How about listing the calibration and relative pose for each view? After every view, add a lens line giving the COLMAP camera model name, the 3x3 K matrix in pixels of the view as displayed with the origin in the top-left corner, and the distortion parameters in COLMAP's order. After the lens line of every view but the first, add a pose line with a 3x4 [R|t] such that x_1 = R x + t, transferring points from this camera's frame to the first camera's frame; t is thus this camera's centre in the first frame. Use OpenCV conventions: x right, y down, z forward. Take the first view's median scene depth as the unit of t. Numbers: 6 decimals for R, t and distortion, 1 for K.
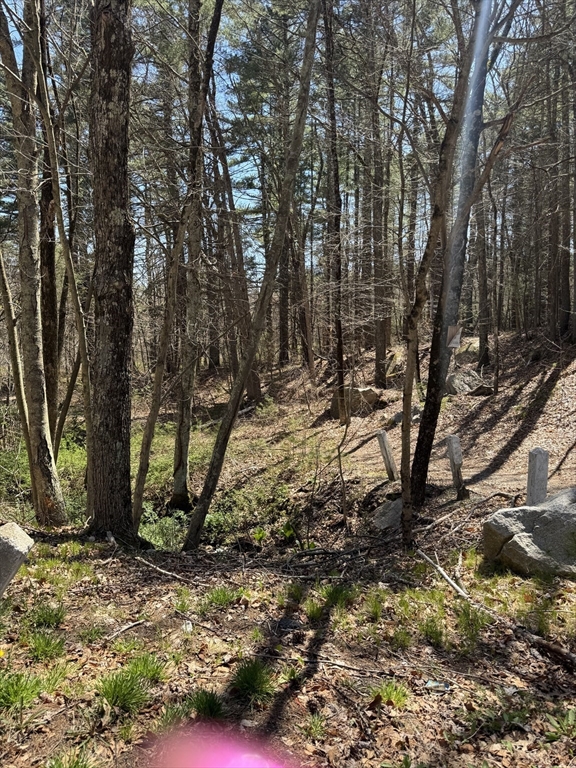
lens RADIAL K [[547.4, 0, 288.9], [0, 547.4, 380.5], [0, 0, 1]] dist [0.011948, -0.001169]
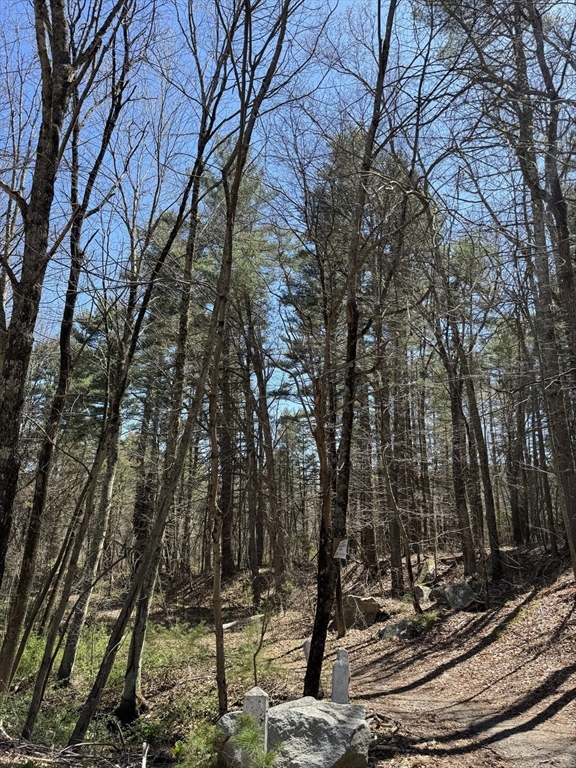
lens RADIAL K [[547.4, 0, 286.1], [0, 547.4, 384.8], [0, 0, 1]] dist [0.011948, -0.001169]
pose [[0.989562, -0.002750, -0.144081, 0.264197], [-0.046630, 0.939919, -0.338198, -0.009612], [0.136355, 0.341386, 0.929980, -0.116087]]
